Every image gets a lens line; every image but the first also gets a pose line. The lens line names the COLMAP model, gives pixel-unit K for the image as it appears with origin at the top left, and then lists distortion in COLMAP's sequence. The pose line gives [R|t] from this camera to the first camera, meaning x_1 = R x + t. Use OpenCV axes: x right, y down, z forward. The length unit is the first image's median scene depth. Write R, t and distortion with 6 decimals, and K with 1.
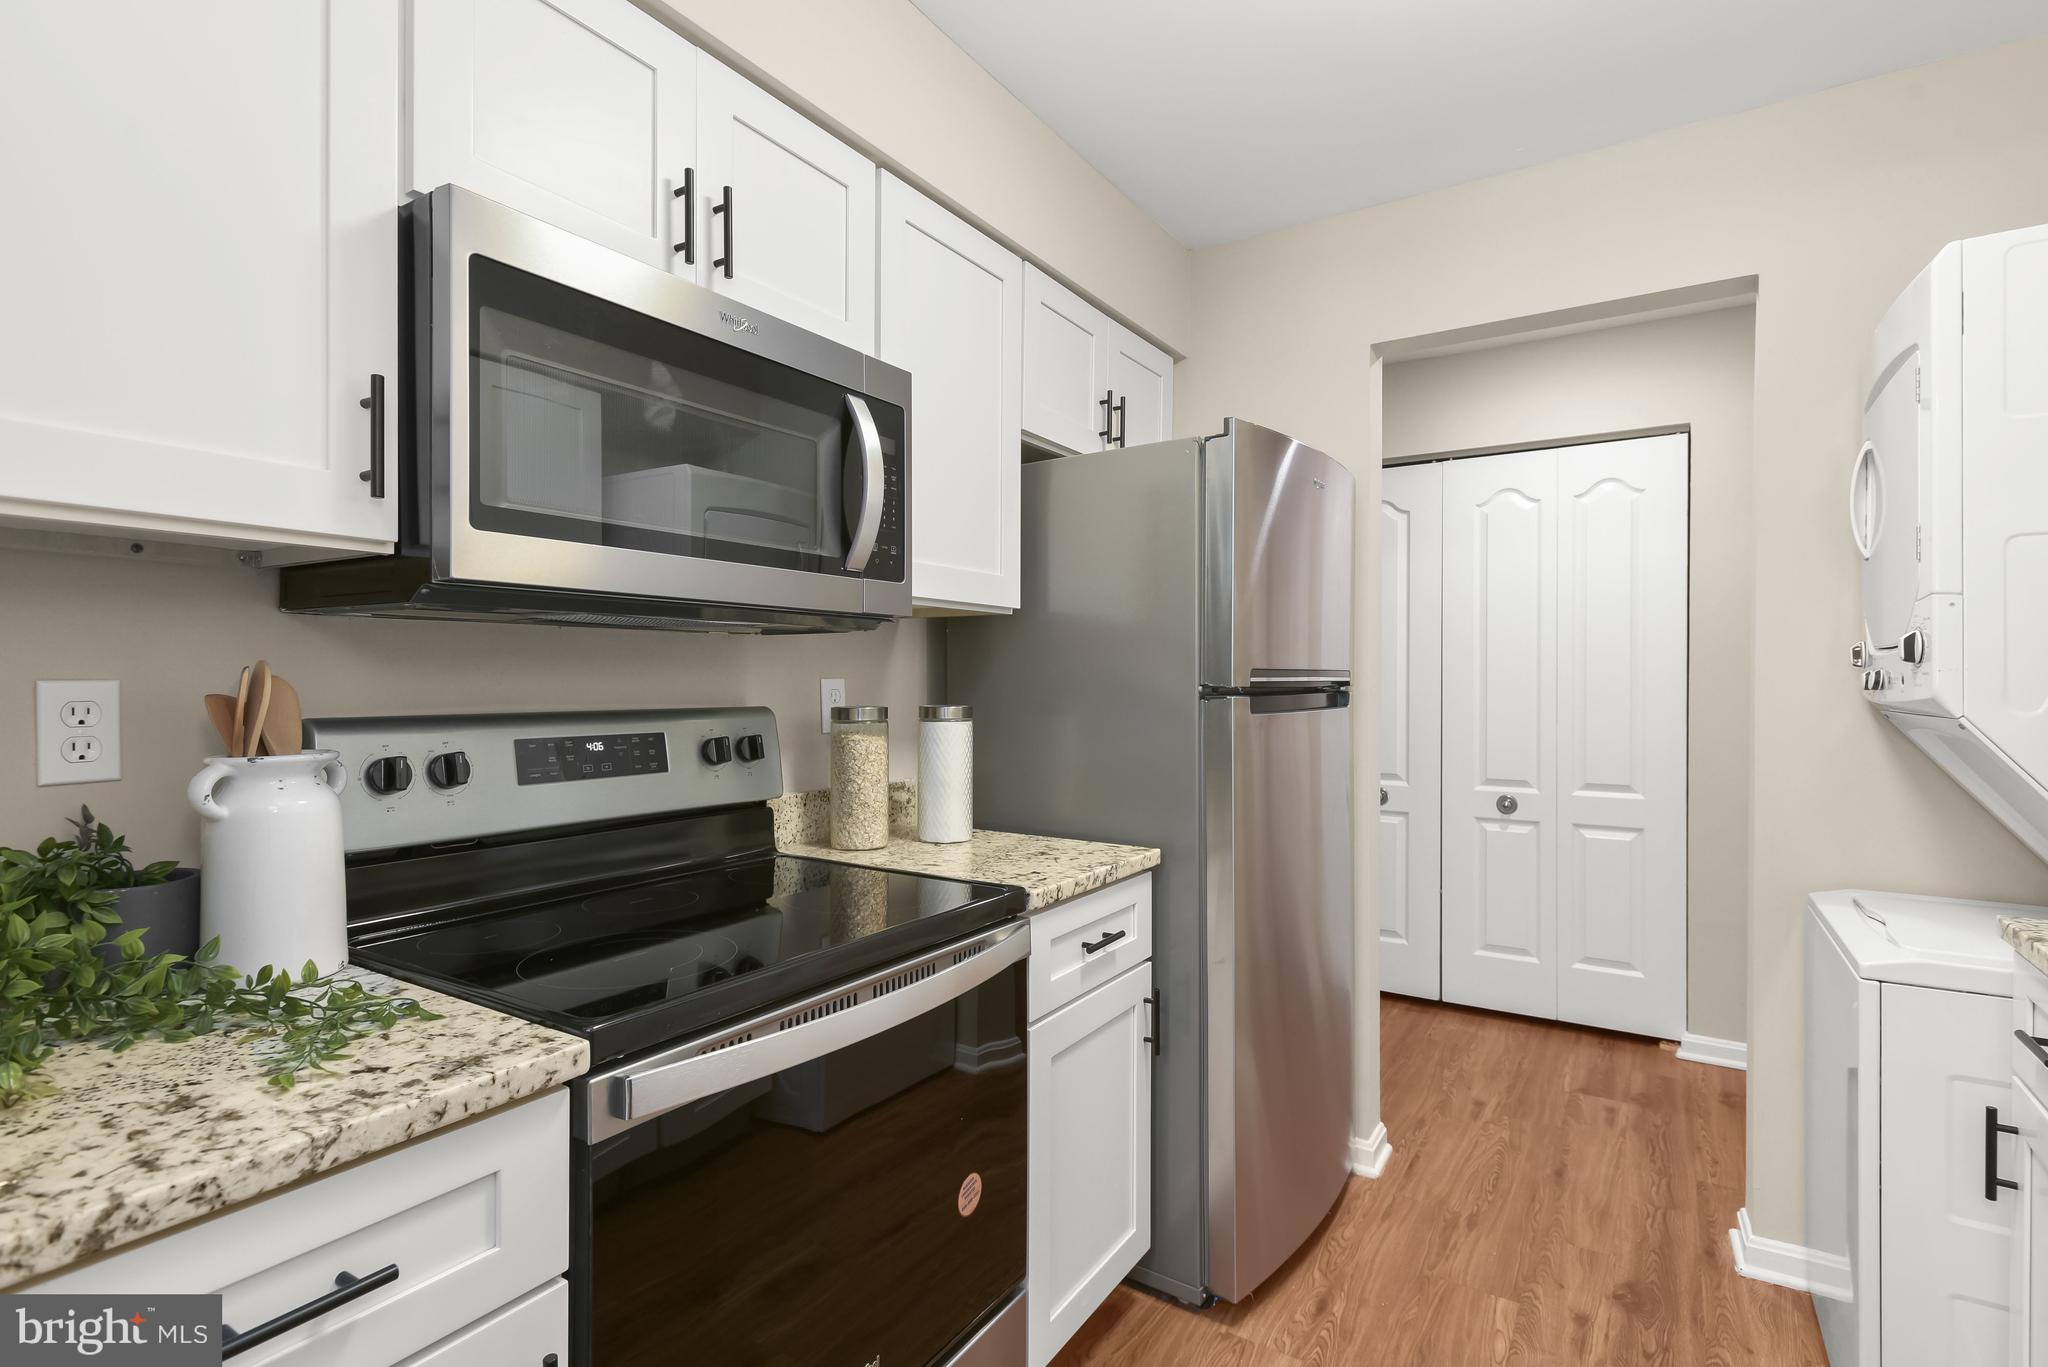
lens RADIAL K [[992.3, 0, 1024.0], [0, 992.3, 683.5], [0, 0, 1]] dist [0.002700, -0.000745]
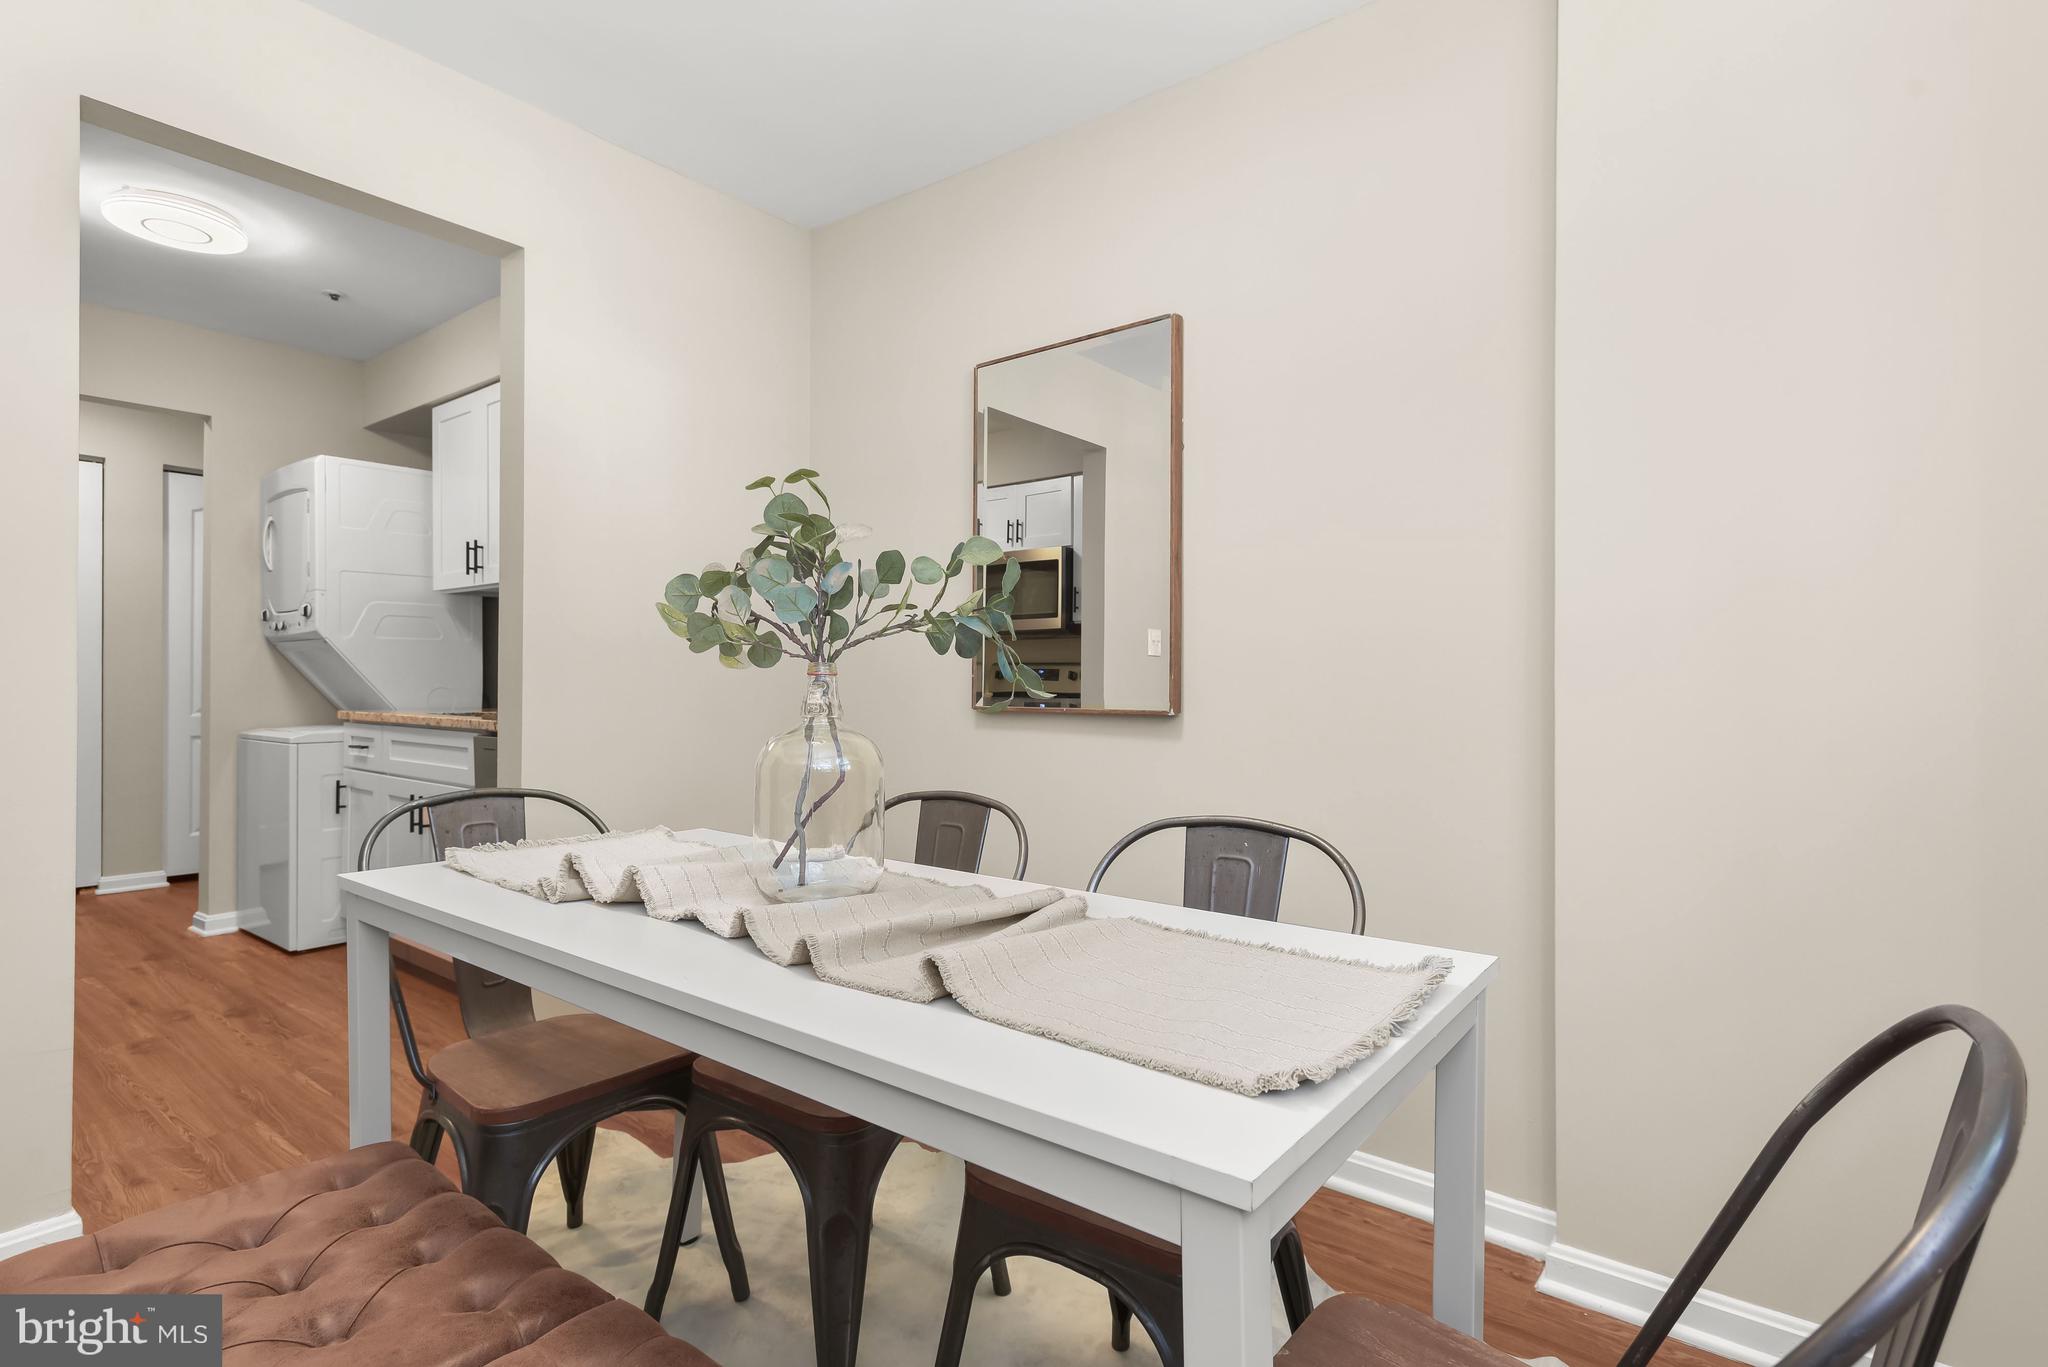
lens RADIAL K [[997.4, 0, 1053.1], [0, 997.4, 669.6], [0, 0, 1]] dist [0.001984, -0.000363]
pose [[0.071750, 0.005166, 0.997409, -0.945296], [0.005975, 0.999966, -0.005609, 0.087958], [-0.997405, 0.006362, 0.071717, -0.673531]]
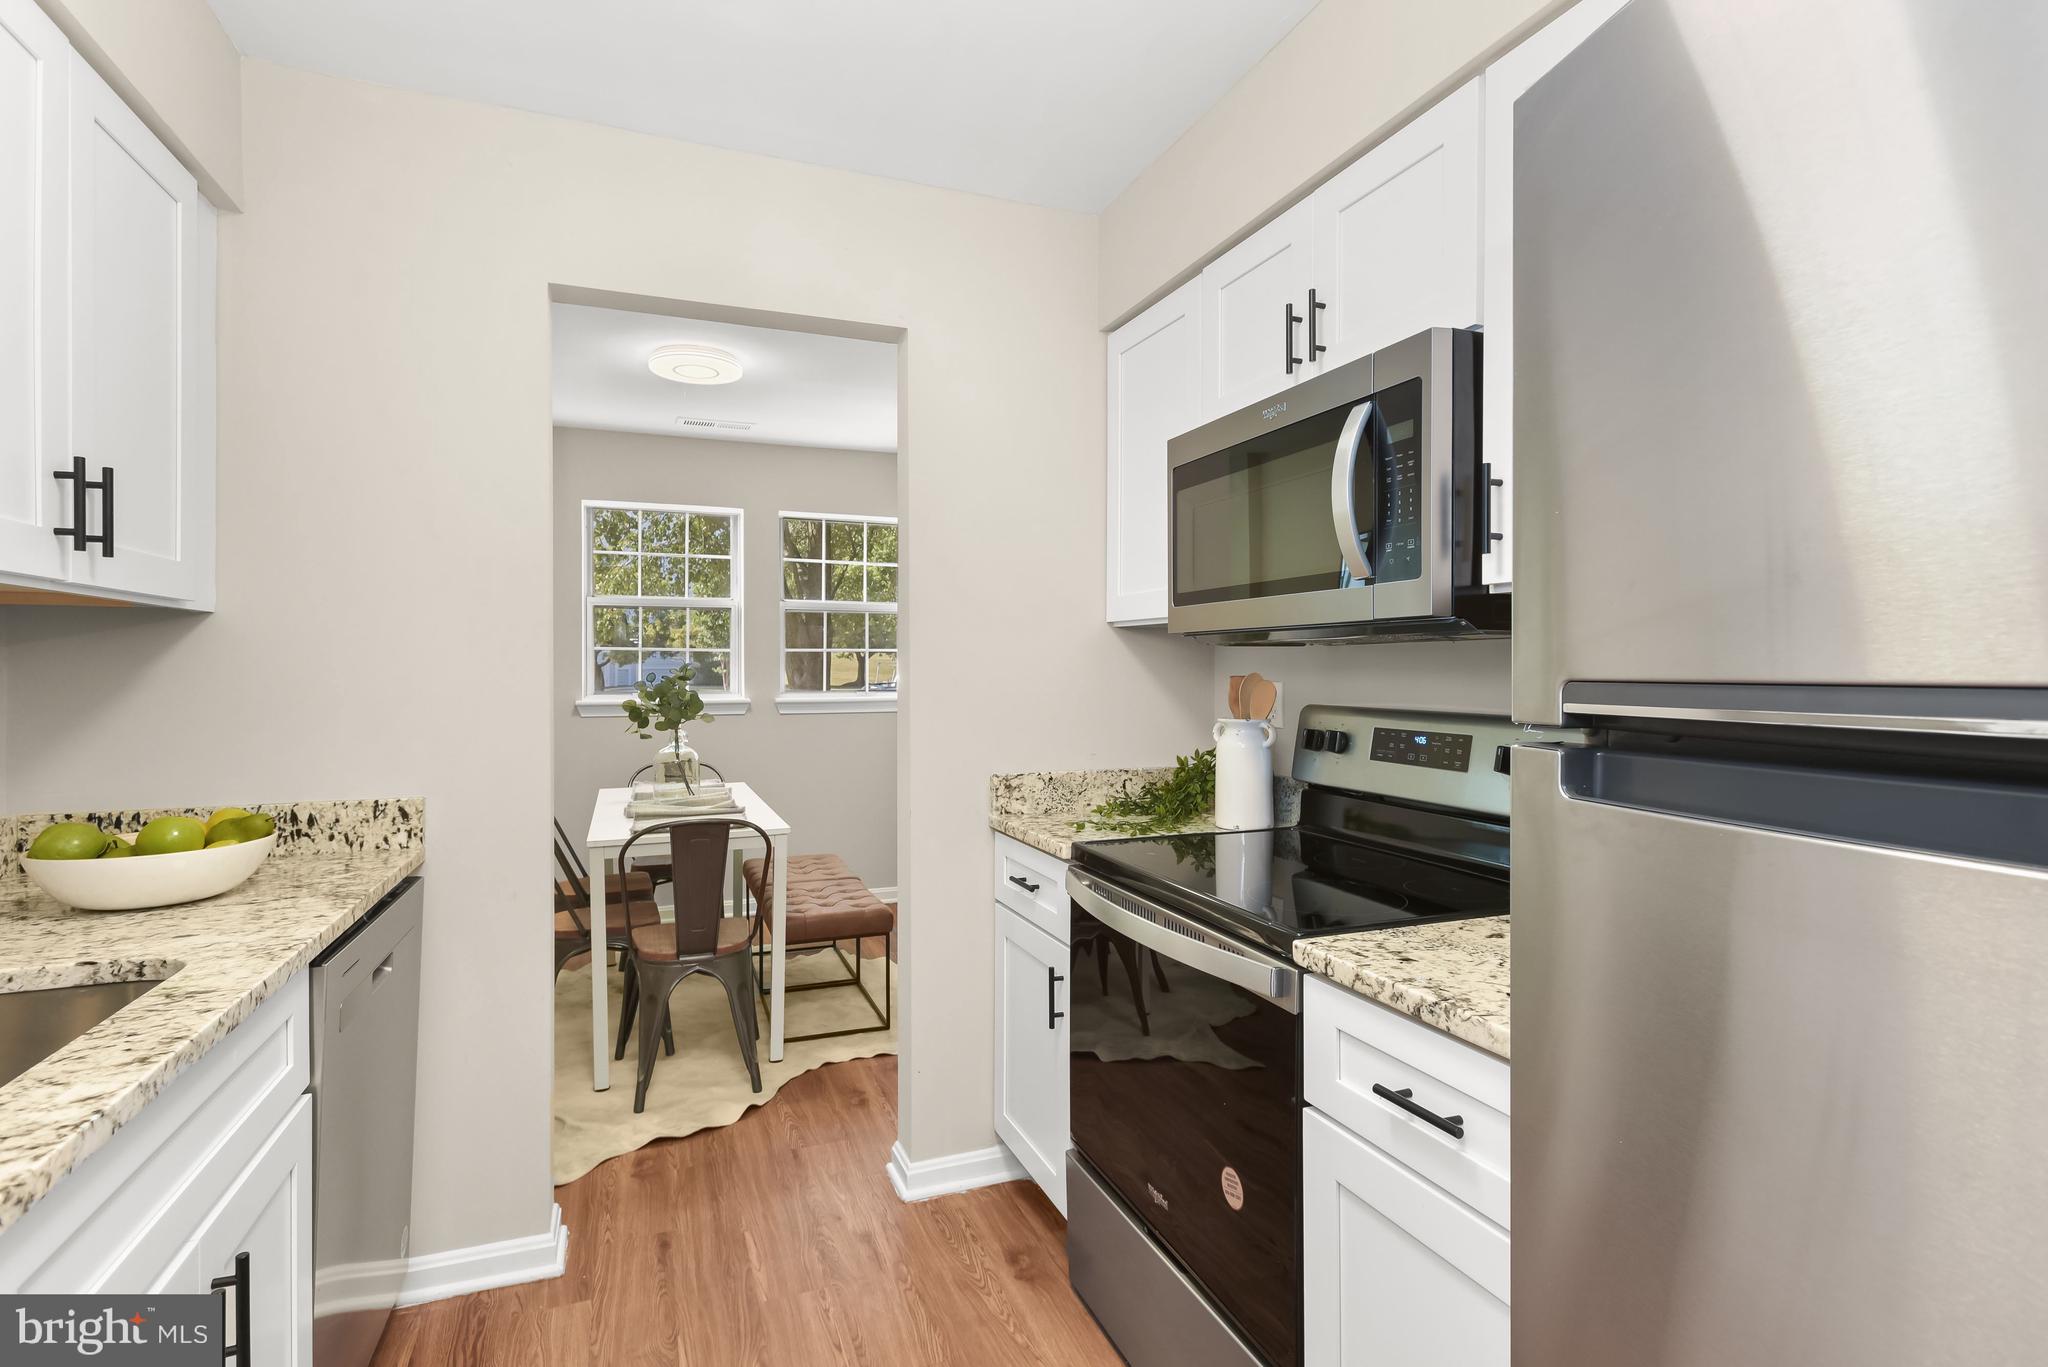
lens RADIAL K [[997.4, 0, 1053.1], [0, 997.4, 669.6], [0, 0, 1]] dist [0.001984, -0.000363]
pose [[-0.564837, -0.001764, -0.825200, 0.548808], [-0.006365, 0.999977, 0.002219, -0.015211], [0.825178, 0.006505, -0.564836, 0.863743]]
